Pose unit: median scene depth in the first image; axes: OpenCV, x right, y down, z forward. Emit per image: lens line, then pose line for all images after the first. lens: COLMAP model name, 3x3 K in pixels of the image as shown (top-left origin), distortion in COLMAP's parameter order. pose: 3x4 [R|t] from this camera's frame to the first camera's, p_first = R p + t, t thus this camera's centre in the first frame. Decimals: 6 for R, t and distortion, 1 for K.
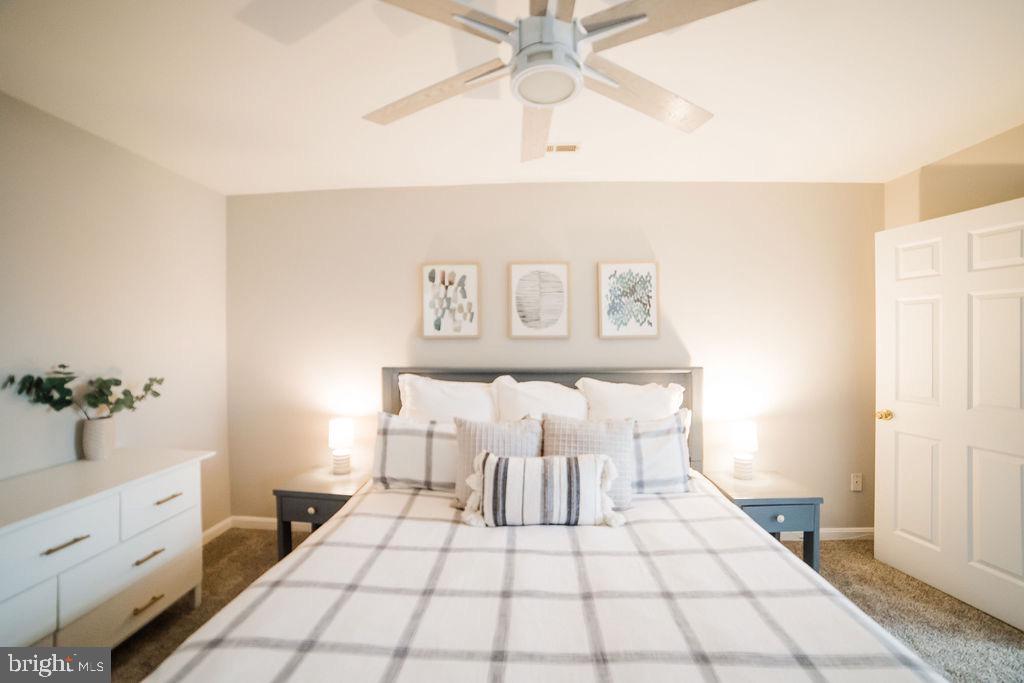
lens RADIAL K [[411.2, 0, 507.3], [0, 411.2, 337.4], [0, 0, 1]] dist [-0.078520, 0.024768]
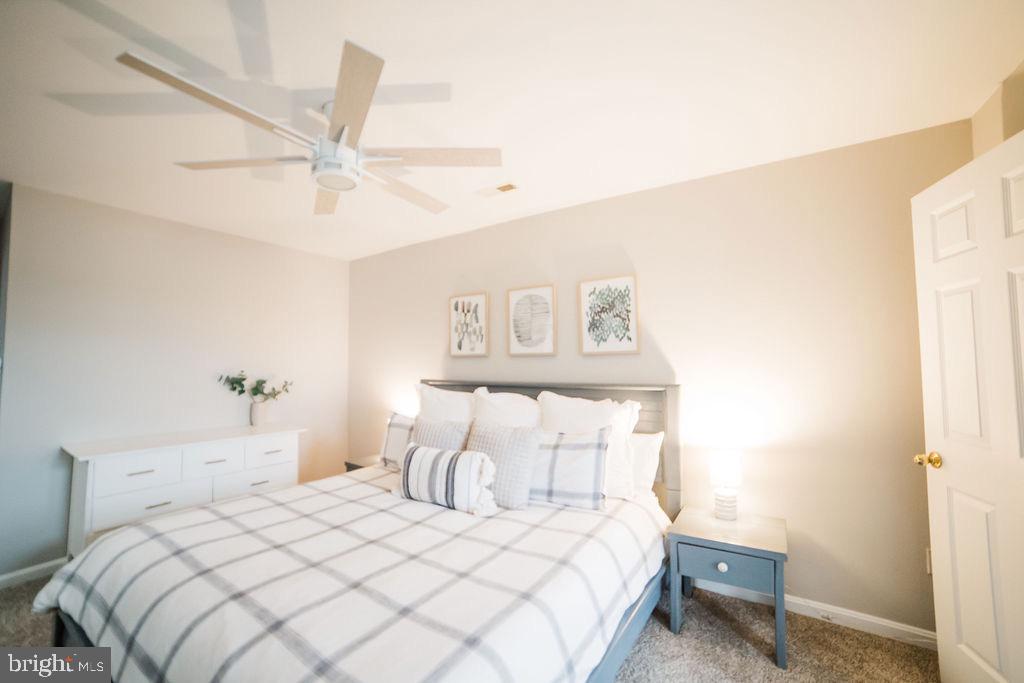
lens RADIAL K [[411.2, 0, 507.3], [0, 411.2, 337.4], [0, 0, 1]] dist [-0.078520, 0.024768]
pose [[0.853340, -0.035117, -0.520170, 0.606034], [0.002661, 0.998009, -0.063011, 0.023191], [0.521347, 0.052386, 0.851735, 0.025850]]
